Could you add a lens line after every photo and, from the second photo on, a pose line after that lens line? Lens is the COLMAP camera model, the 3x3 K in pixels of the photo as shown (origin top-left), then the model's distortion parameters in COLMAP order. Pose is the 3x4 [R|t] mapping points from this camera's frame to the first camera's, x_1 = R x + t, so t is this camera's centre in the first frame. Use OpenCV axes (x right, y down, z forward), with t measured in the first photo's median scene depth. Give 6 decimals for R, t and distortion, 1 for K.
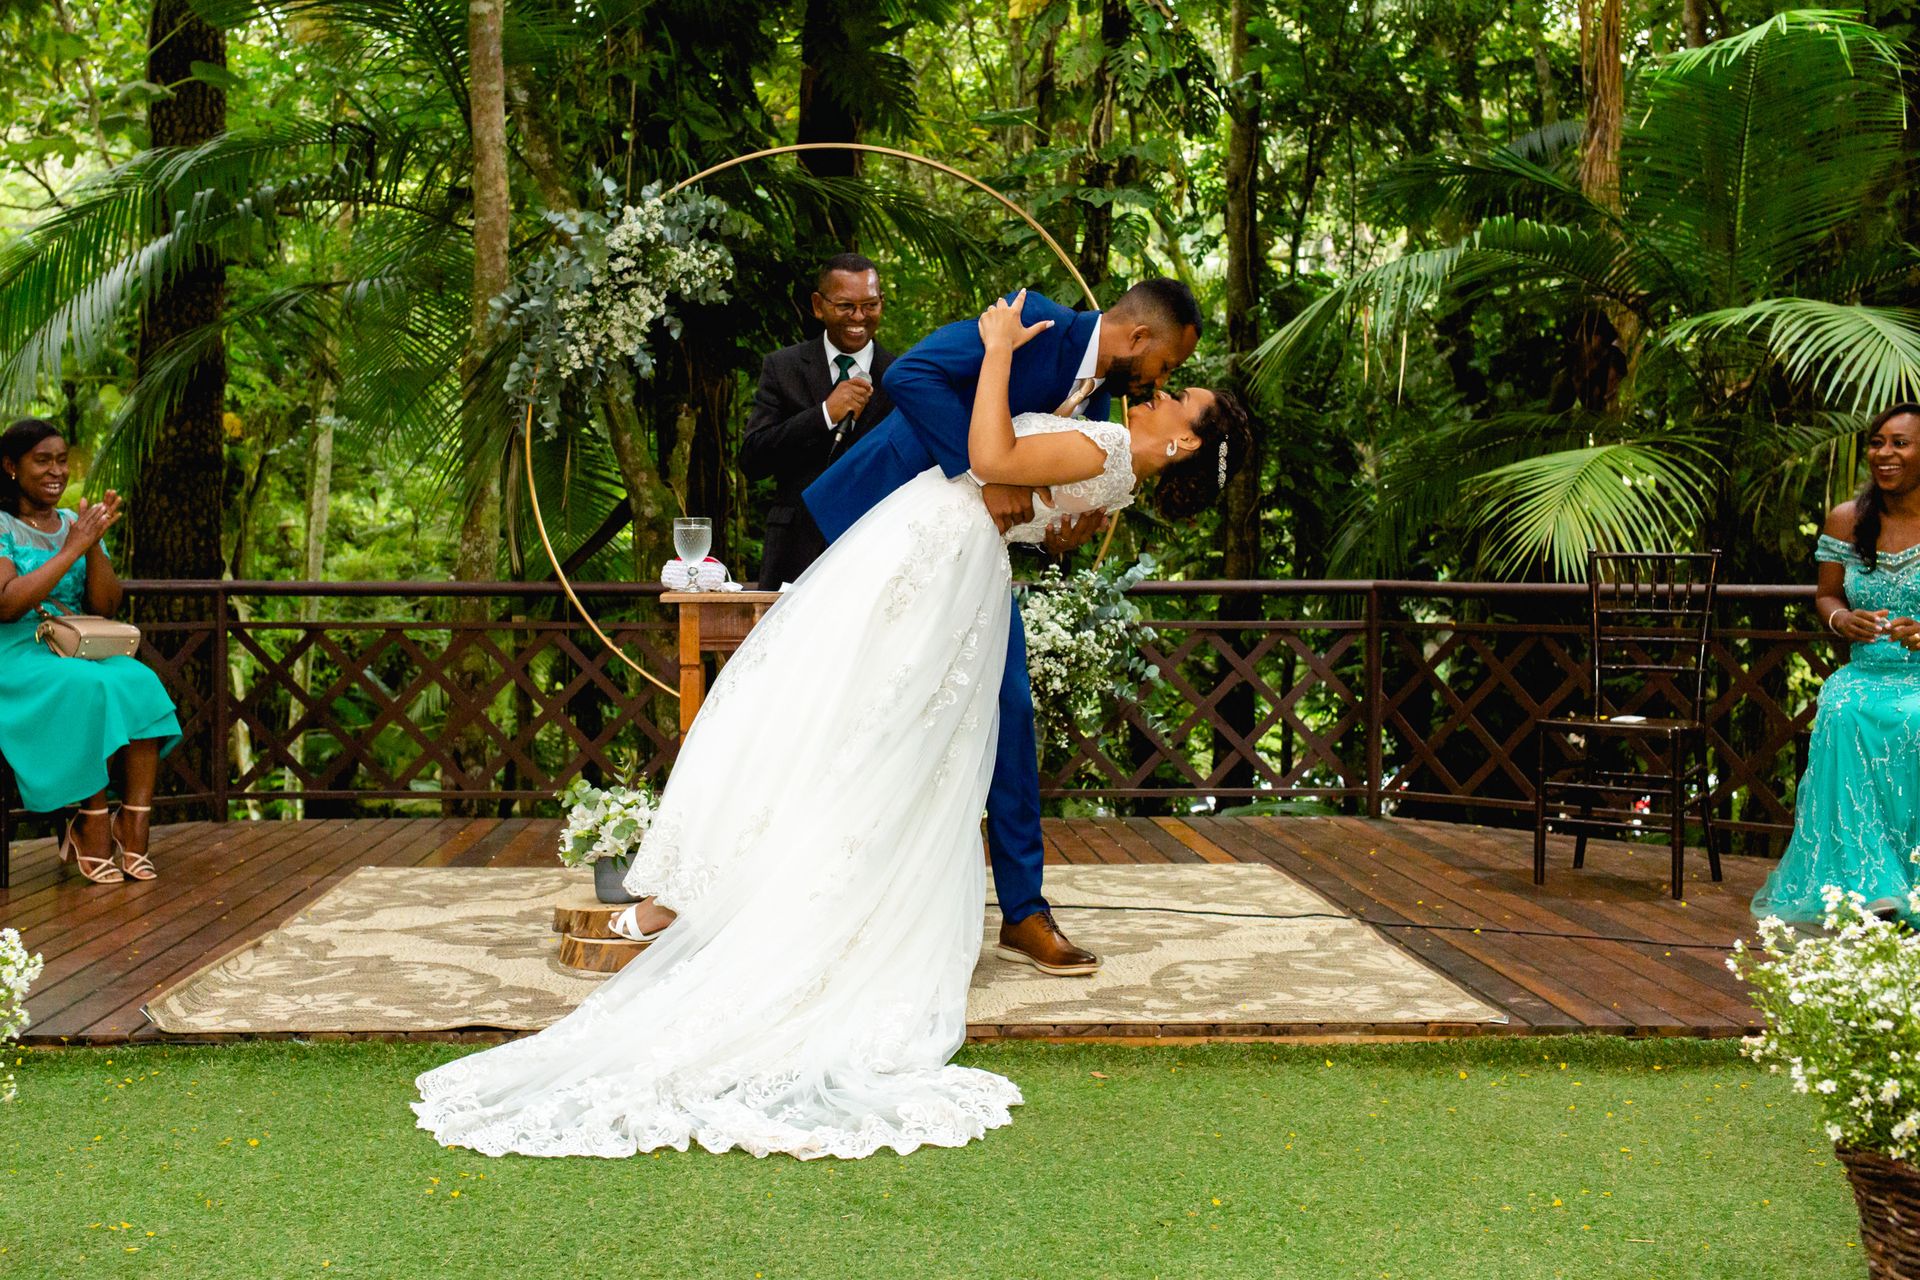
lens RADIAL K [[1945.0, 0, 885.1], [0, 1945.0, 573.6], [0, 0, 1]] dist [0.030844, -0.010573]
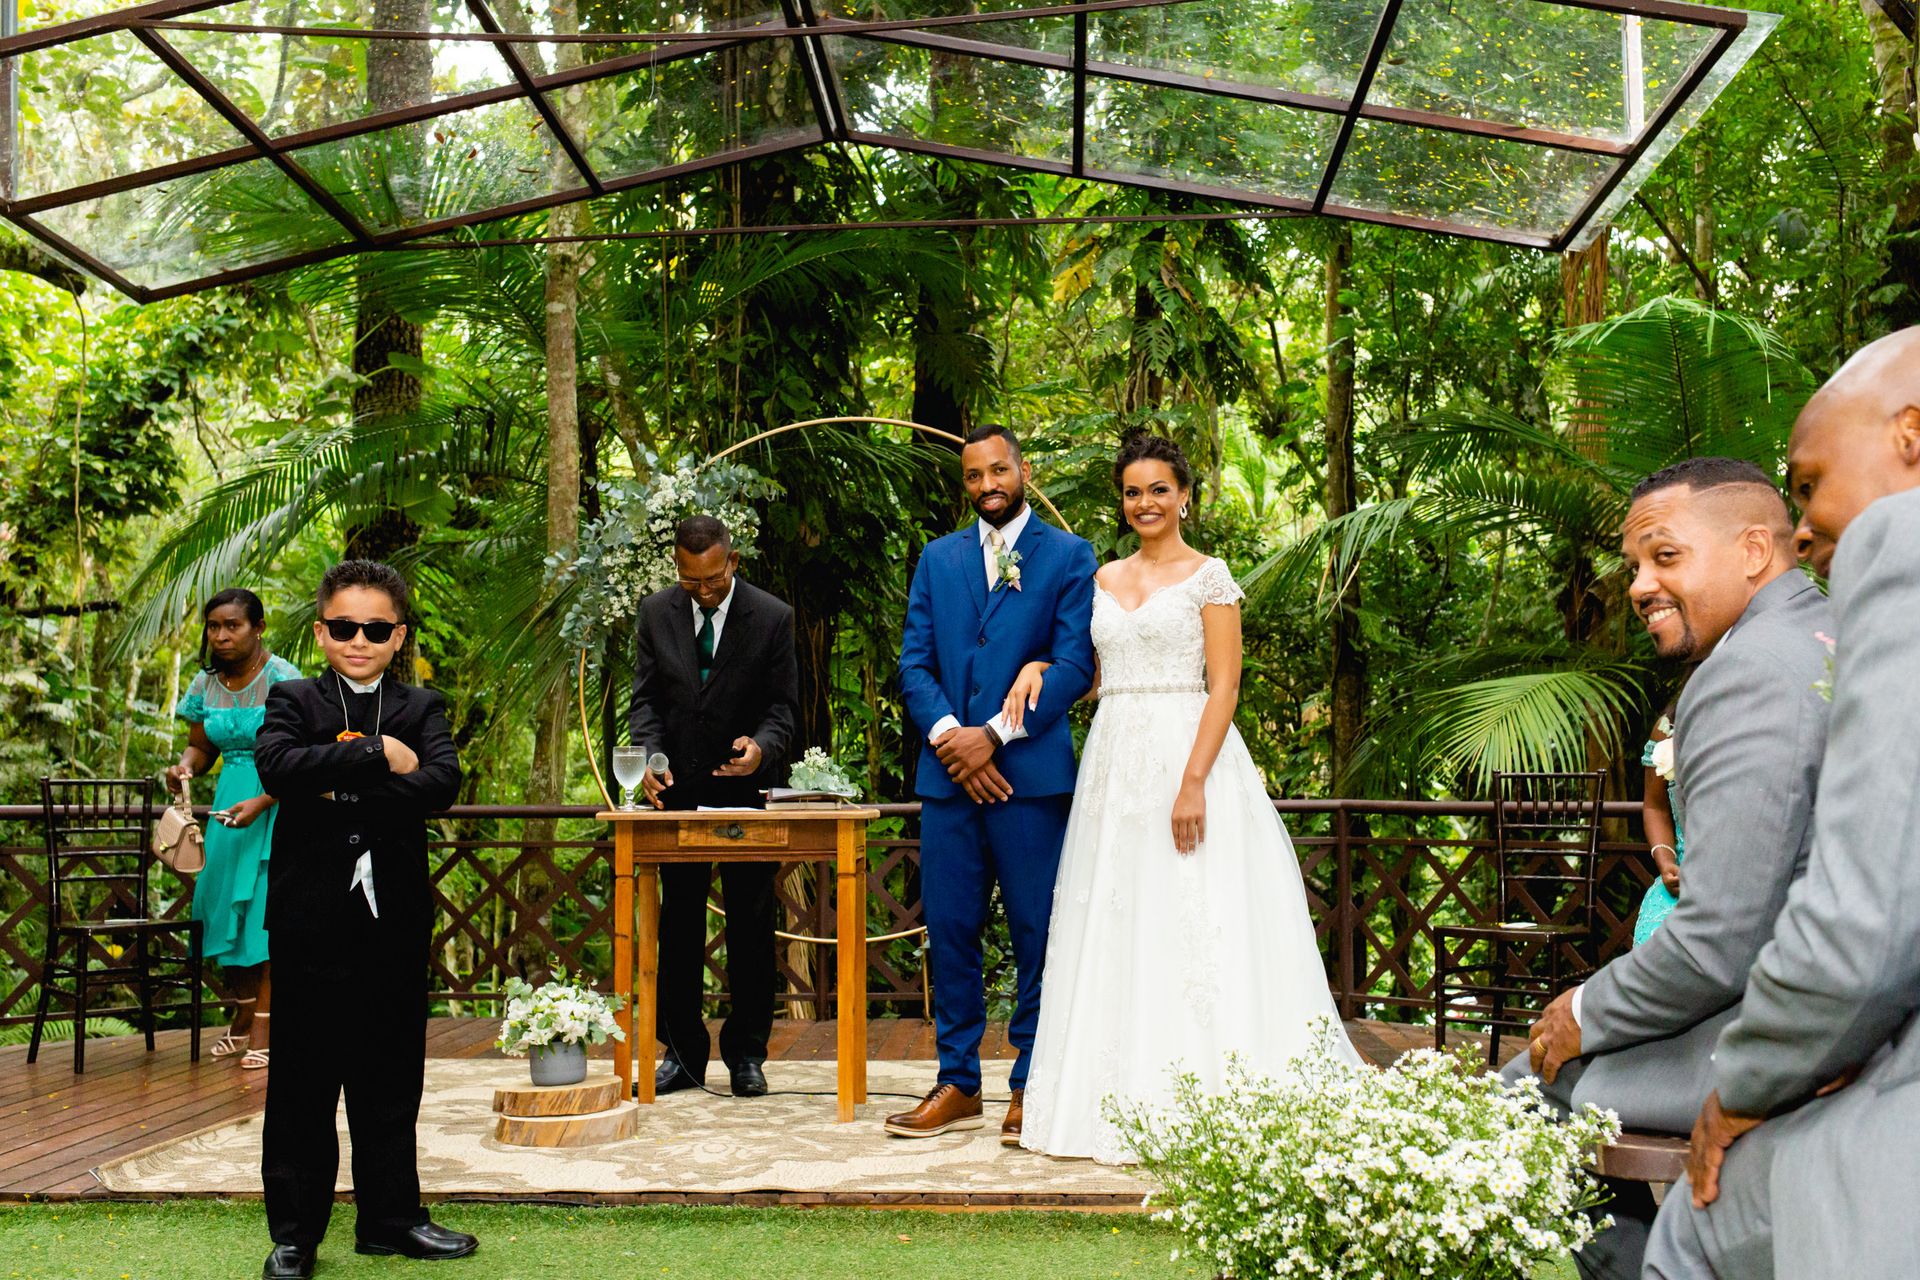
lens RADIAL K [[1814.0, 0, 960.0], [0, 1814.0, 640.0], [0, 0, 1]] dist [0.005766, 0.024792]
pose [[0.997191, -0.011330, -0.074044, 0.119444], [0.004774, 0.996098, -0.088119, 0.002646], [0.074754, 0.087518, 0.993354, -0.038595]]
